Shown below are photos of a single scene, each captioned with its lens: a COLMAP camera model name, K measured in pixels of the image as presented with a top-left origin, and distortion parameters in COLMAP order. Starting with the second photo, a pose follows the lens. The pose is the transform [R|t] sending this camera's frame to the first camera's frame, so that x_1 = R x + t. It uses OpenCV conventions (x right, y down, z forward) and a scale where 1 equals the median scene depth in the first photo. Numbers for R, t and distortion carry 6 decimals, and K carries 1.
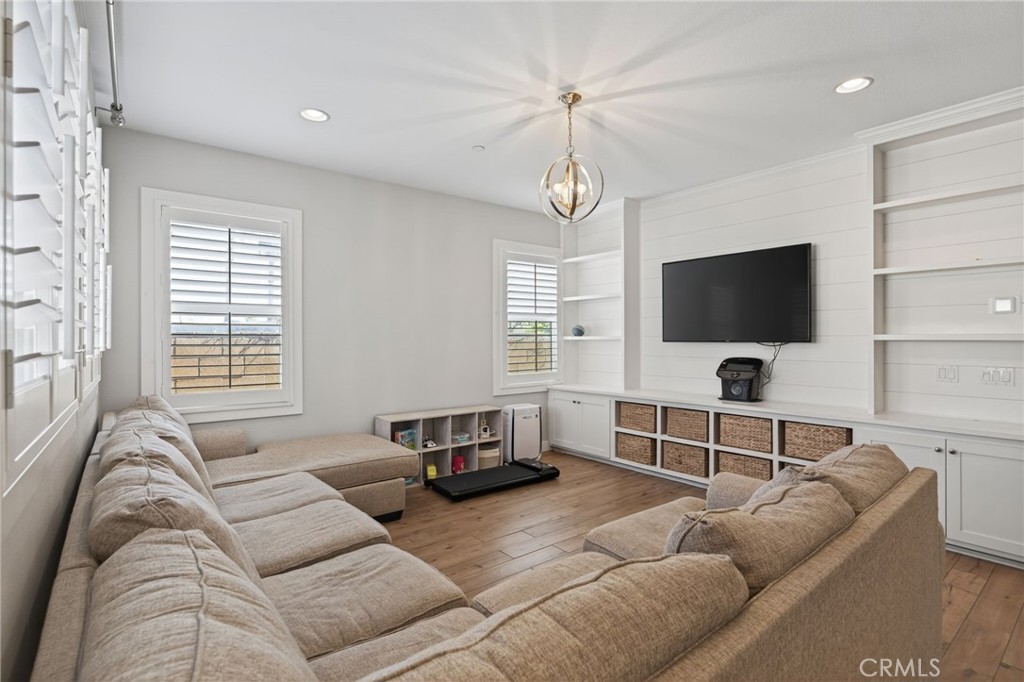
lens RADIAL K [[501.8, 0, 501.7], [0, 501.8, 337.3], [0, 0, 1]] dist [-0.007969, 0.001339]
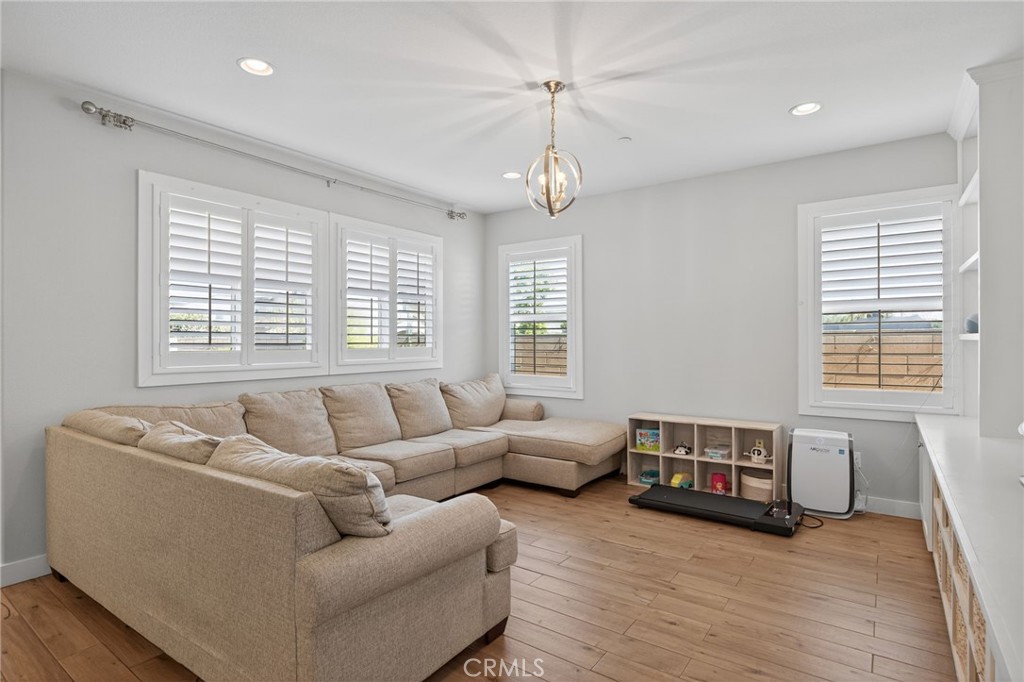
lens RADIAL K [[501.8, 0, 505.0], [0, 501.8, 341.1], [0, 0, 1]] dist [-0.007969, 0.001339]
pose [[0.283644, 0.005126, -0.958916, 0.636512], [0.009287, 0.999924, 0.008092, -0.003696], [0.958885, -0.011201, 0.283575, 0.399995]]
